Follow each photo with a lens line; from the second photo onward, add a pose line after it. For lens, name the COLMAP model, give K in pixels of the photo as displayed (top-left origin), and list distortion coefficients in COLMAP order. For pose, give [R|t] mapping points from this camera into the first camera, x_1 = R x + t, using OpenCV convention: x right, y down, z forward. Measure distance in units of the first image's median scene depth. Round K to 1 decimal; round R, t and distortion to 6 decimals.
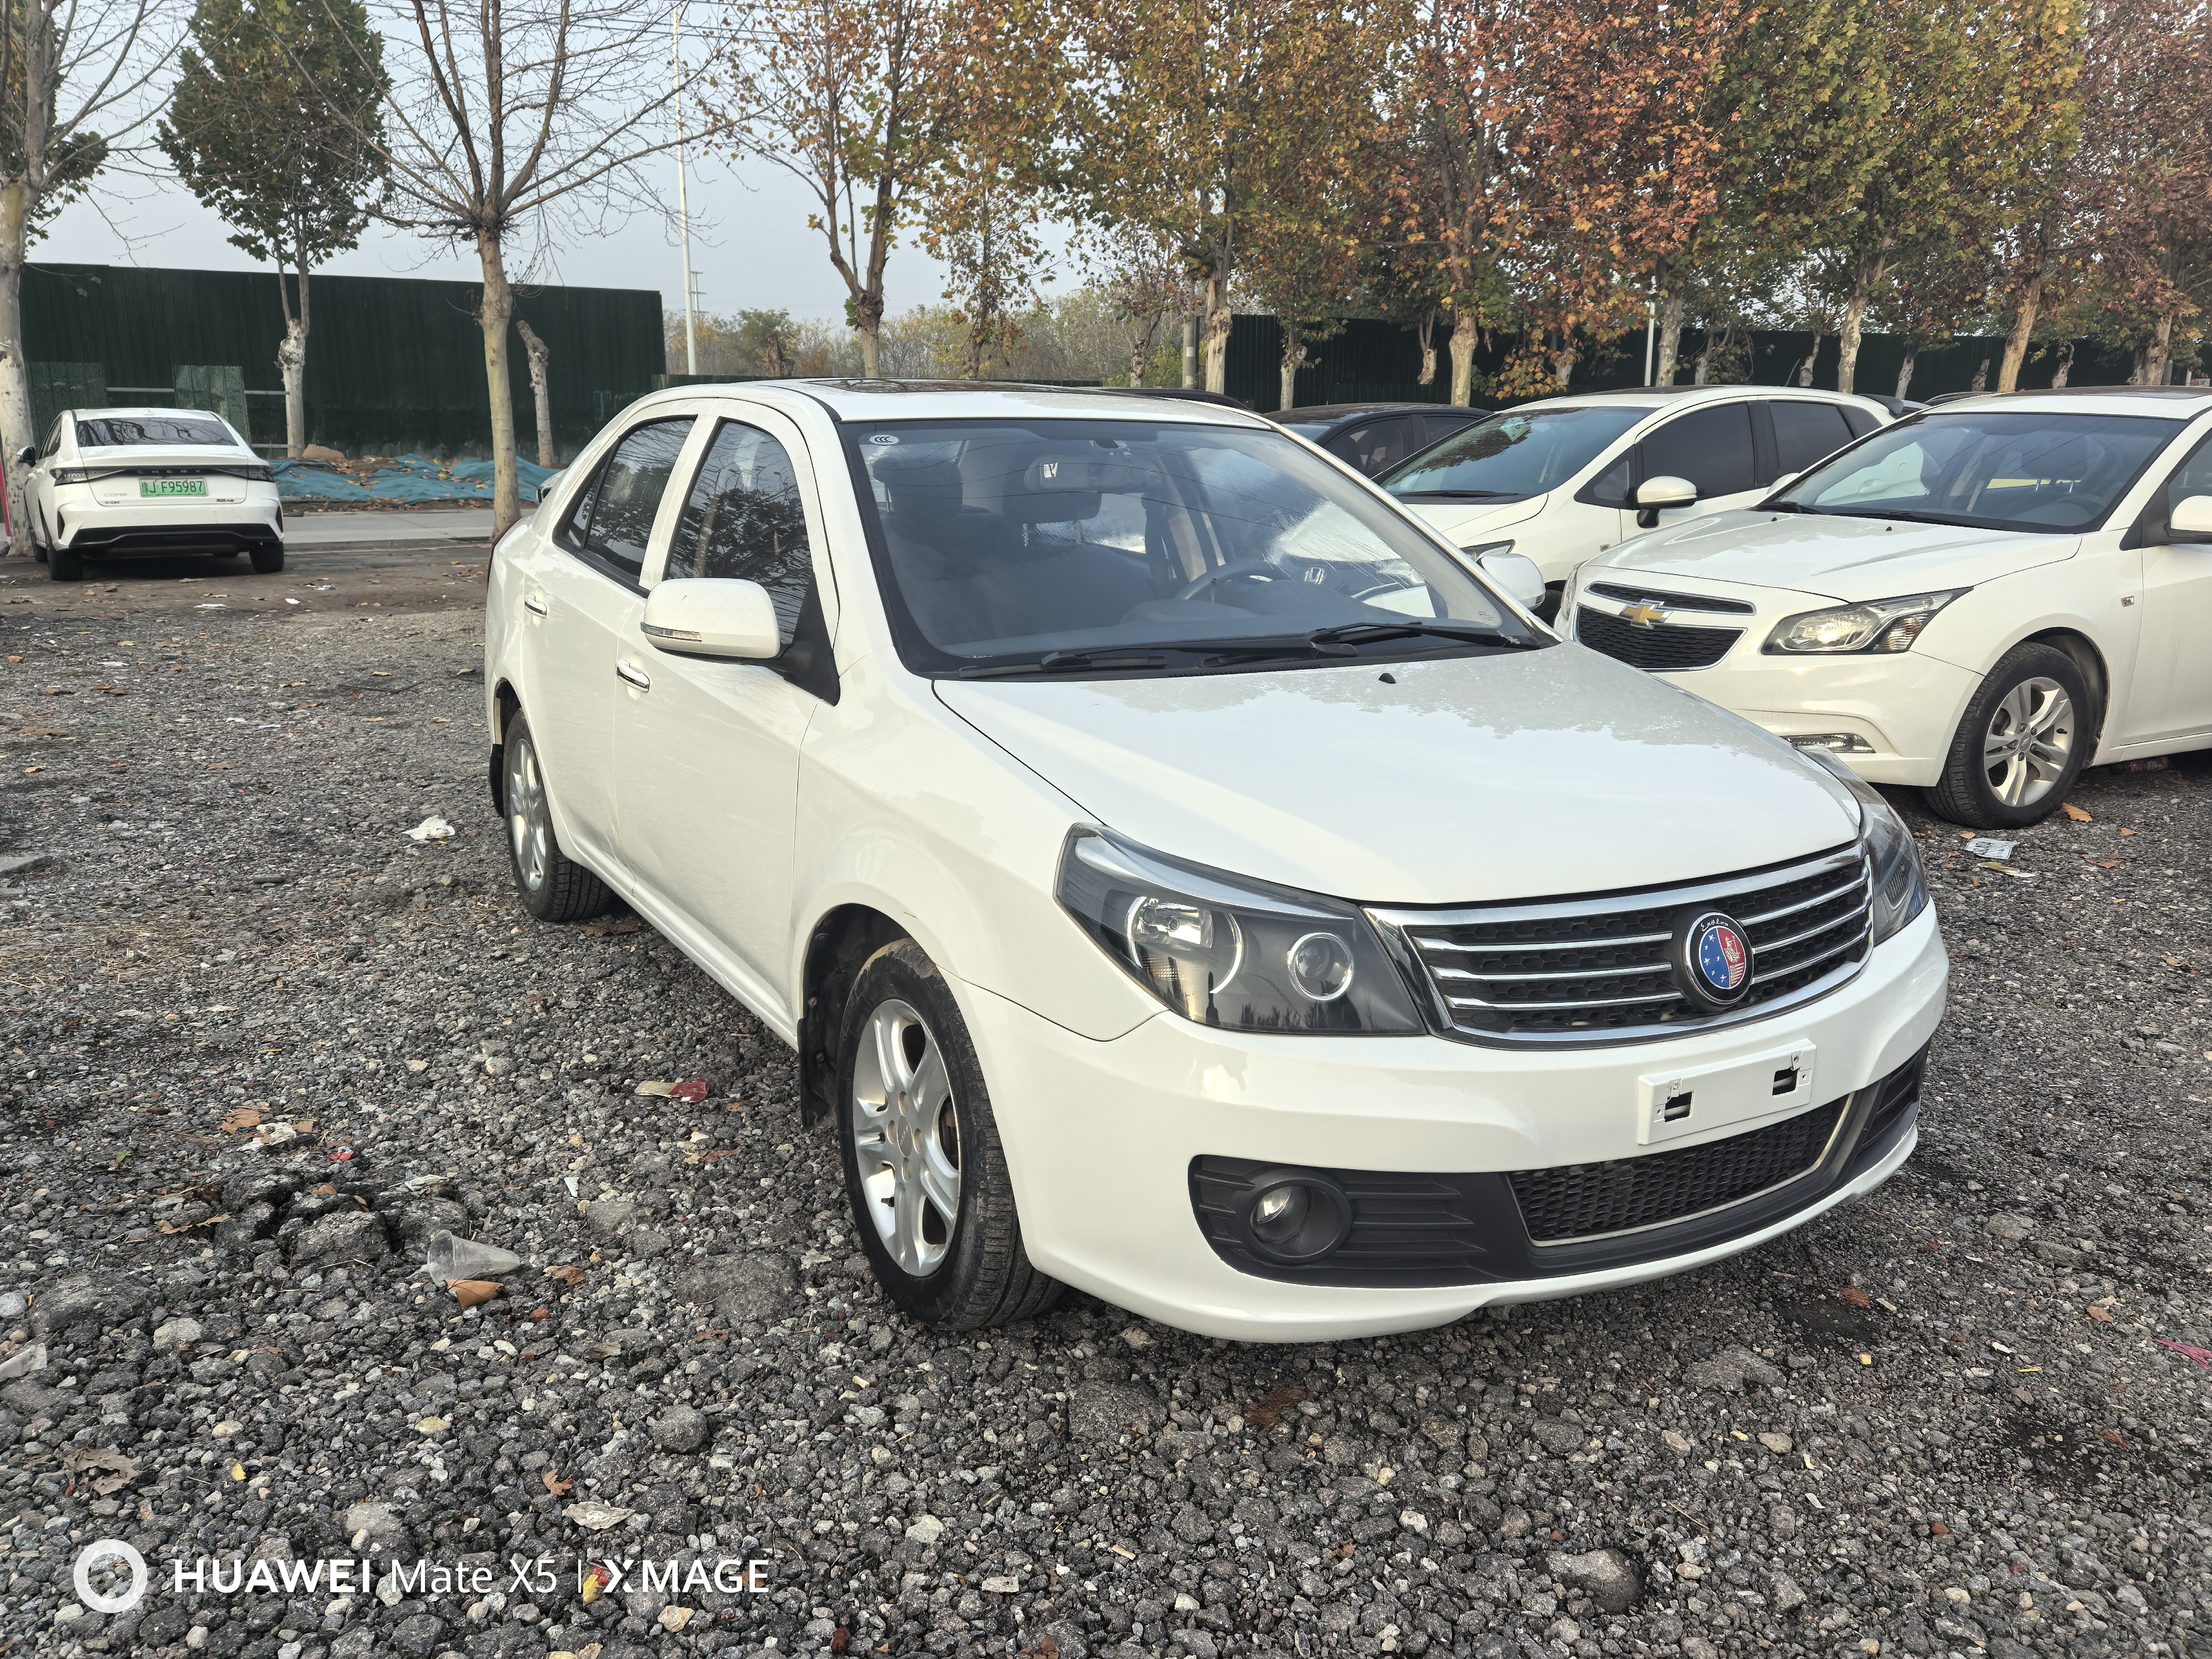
lens RADIAL K [[1744.0, 0, 1098.1], [0, 1744.0, 846.2], [0, 0, 1]] dist [0.066068, -0.066555]
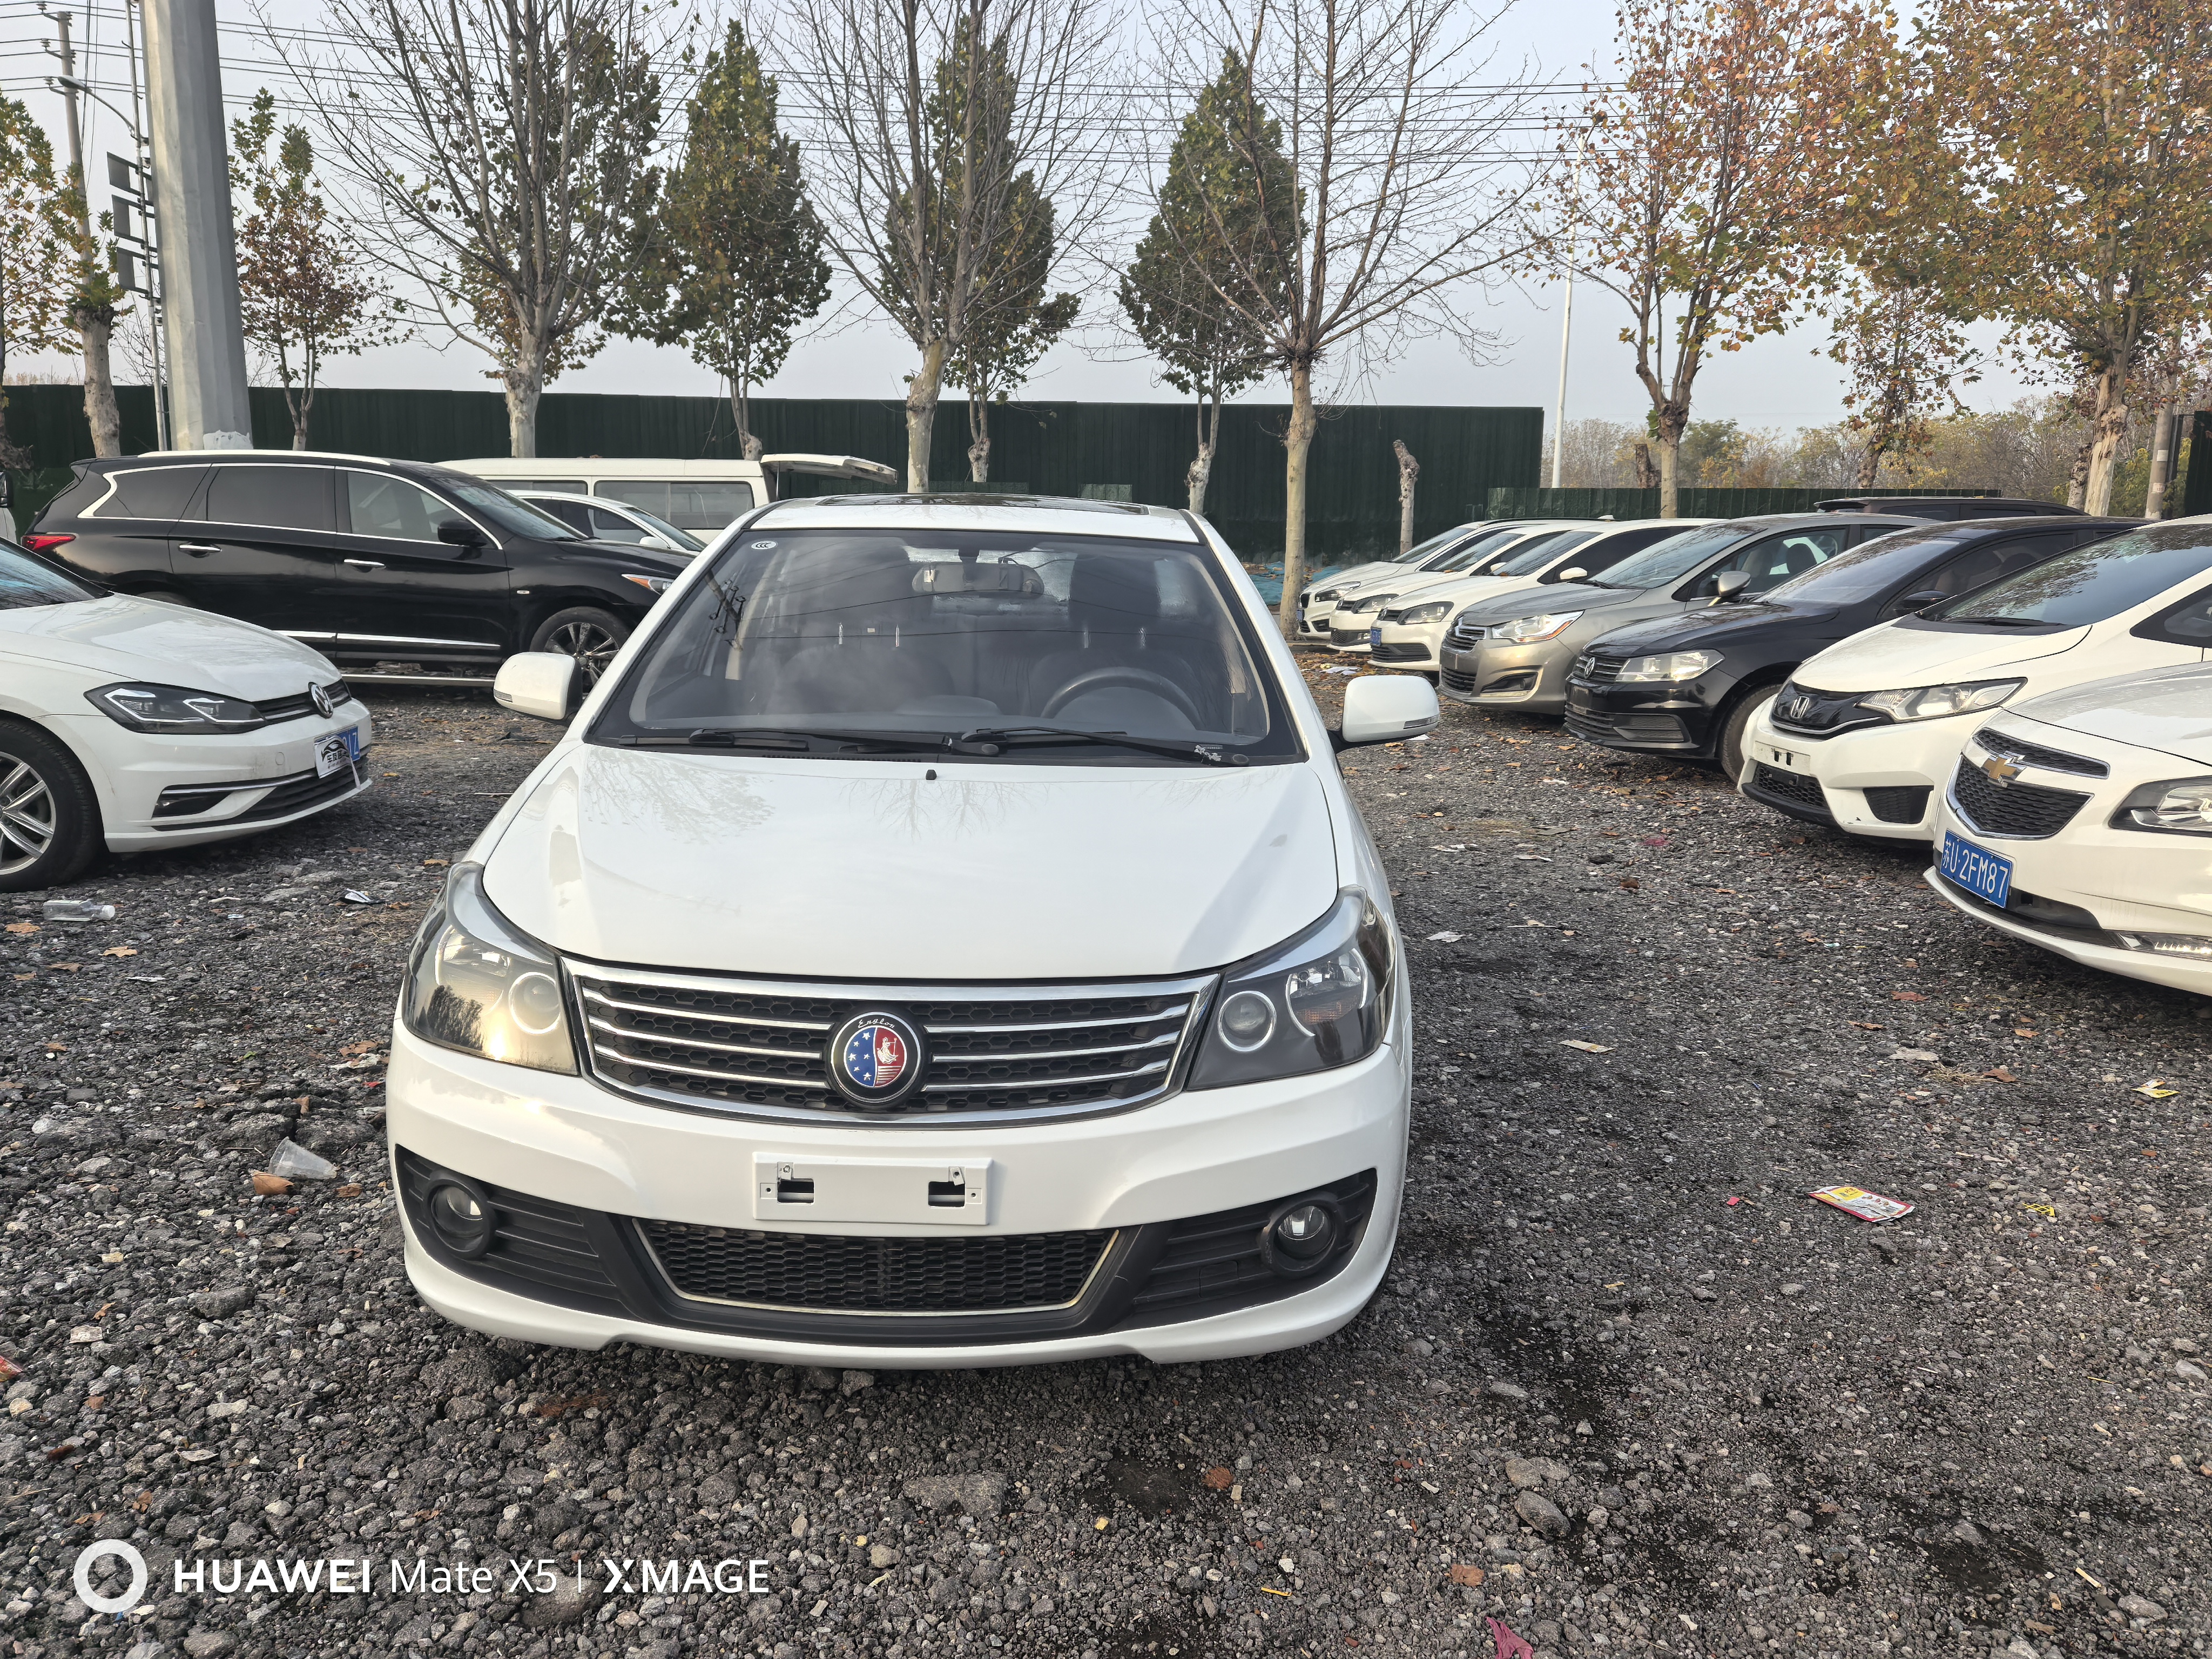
lens RADIAL K [[1744.0, 0, 1093.8], [0, 1744.0, 830.9], [0, 0, 1]] dist [0.066068, -0.066555]
pose [[0.862974, 0.095666, -0.496109, 0.100475], [-0.129440, 0.991002, -0.034060, -0.005107], [0.488386, 0.093609, 0.867592, 0.017628]]
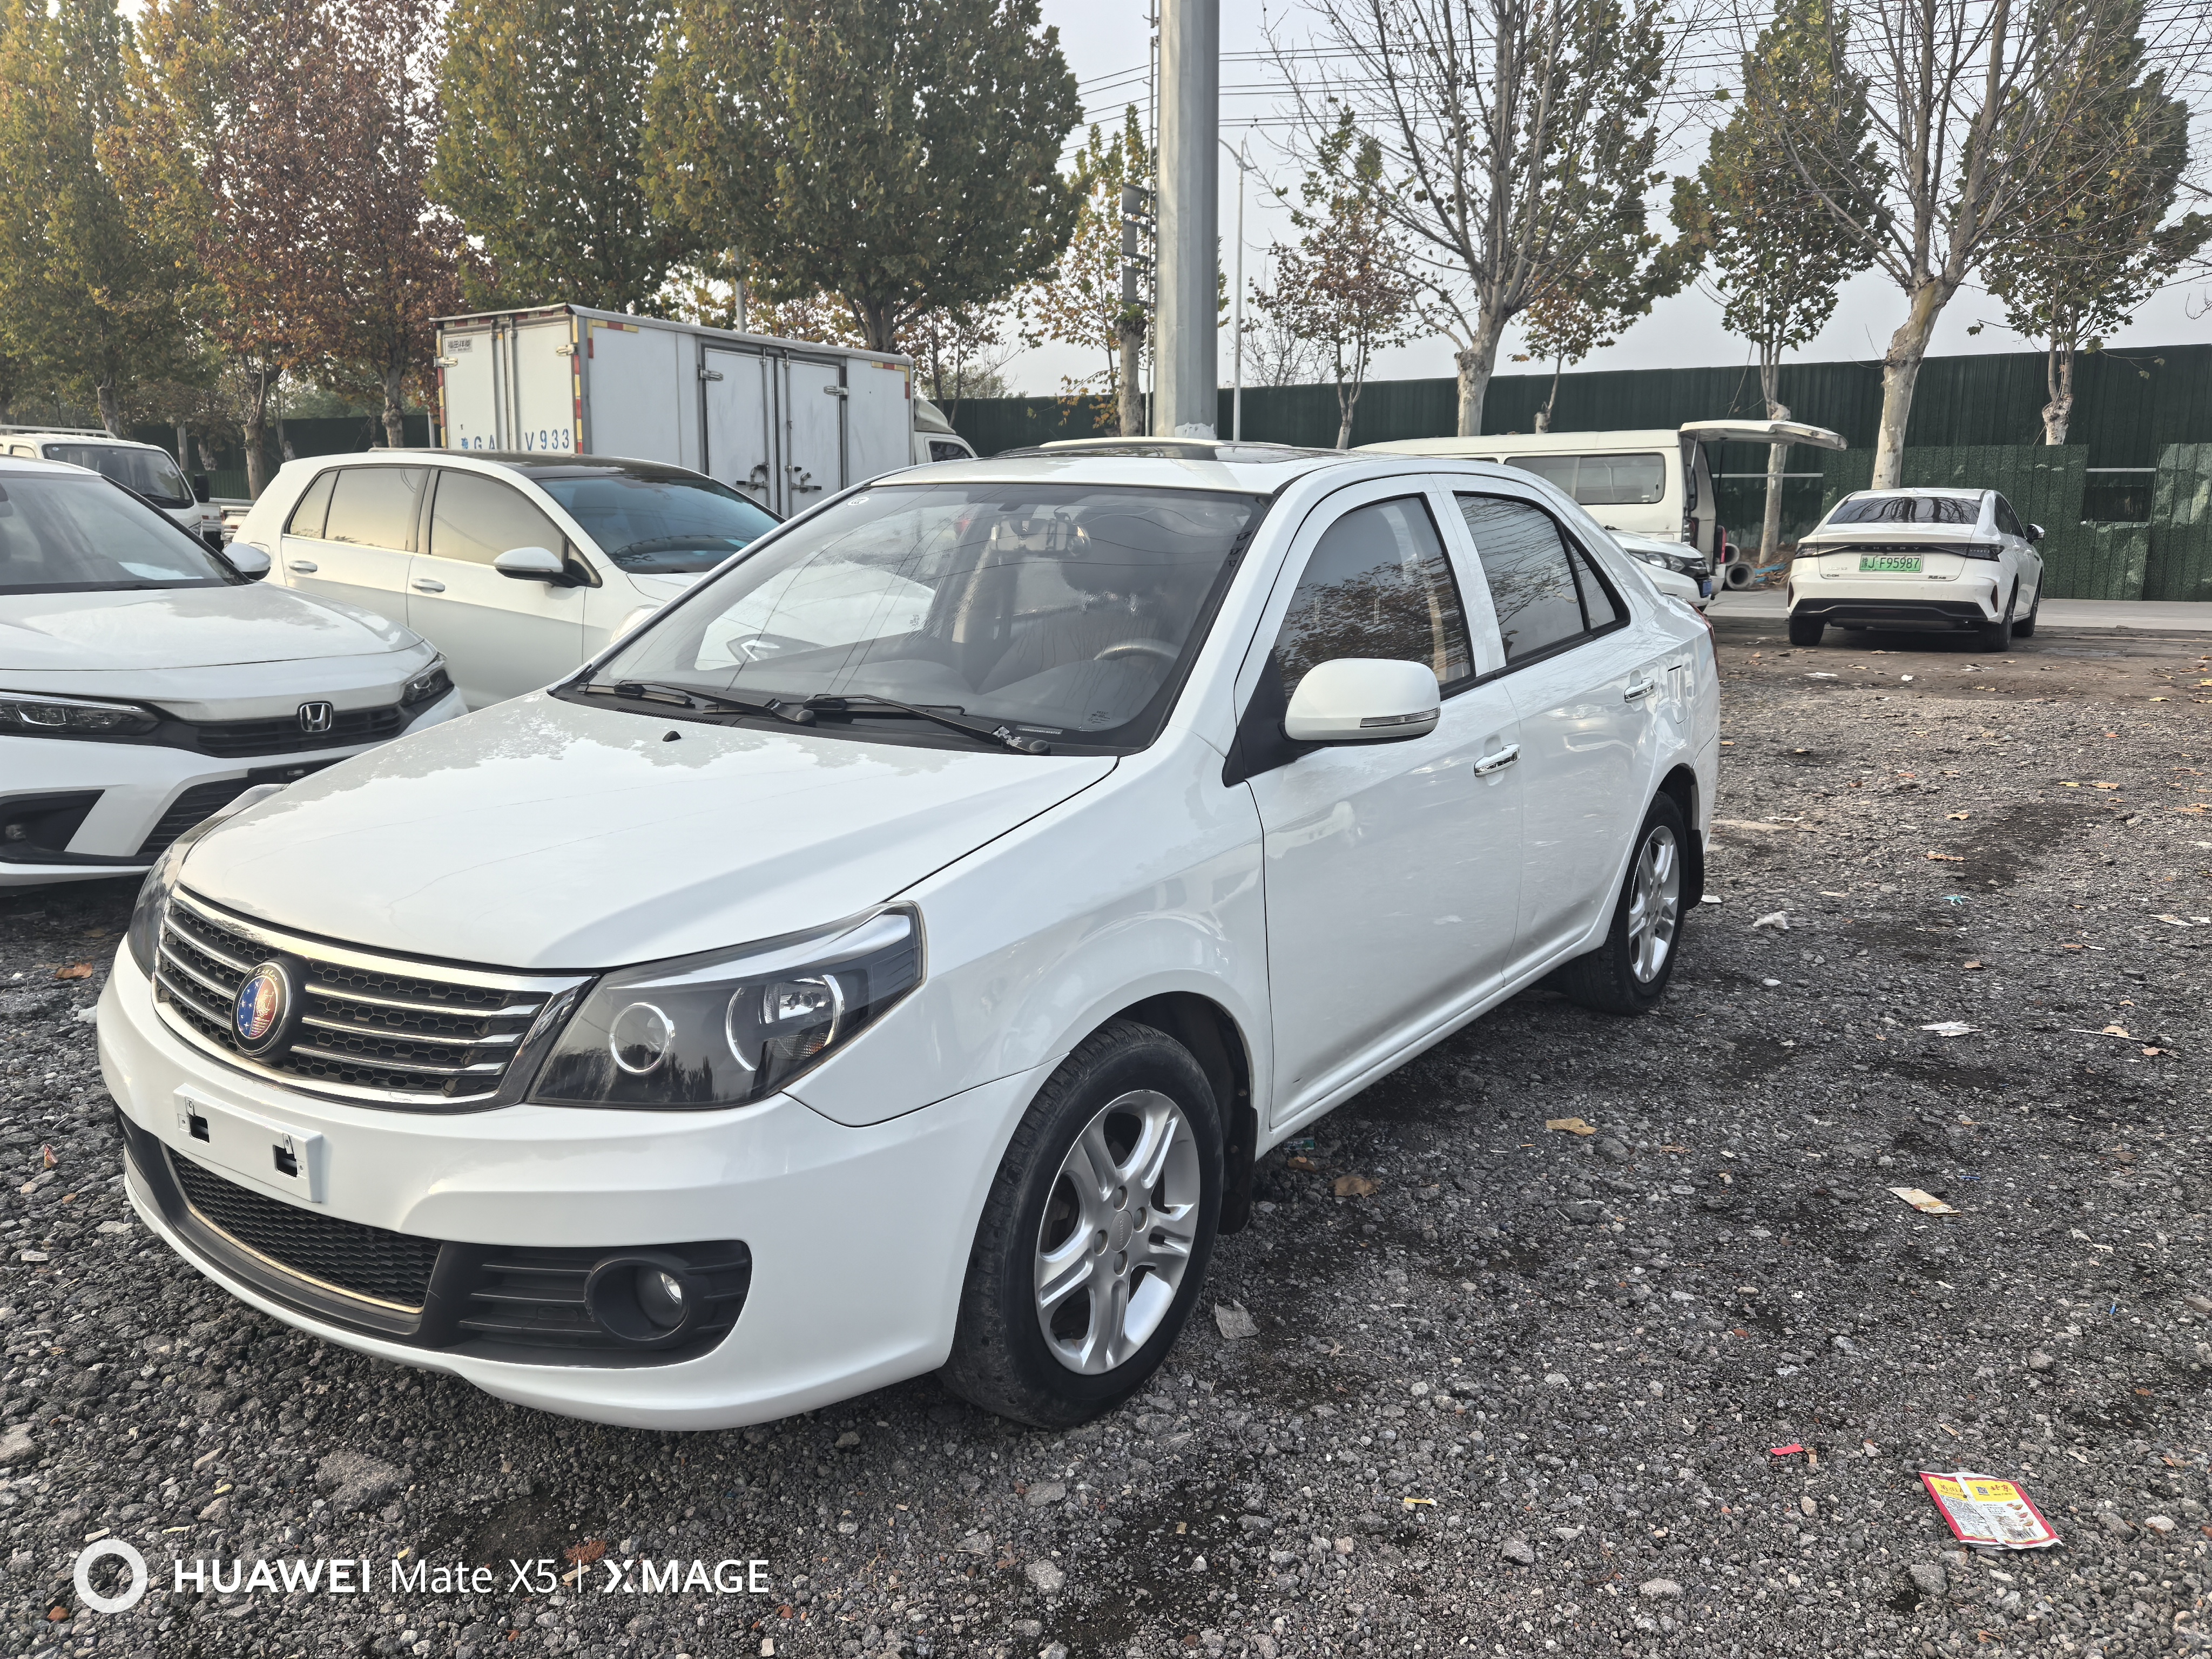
lens RADIAL K [[1744.0, 0, 1095.4], [0, 1744.0, 825.5], [0, 0, 1]] dist [0.066068, -0.066555]
pose [[0.423714, 0.165044, -0.890633, 0.150220], [-0.214383, 0.973596, 0.078427, -0.022806], [0.880061, 0.157706, 0.447909, 0.100107]]
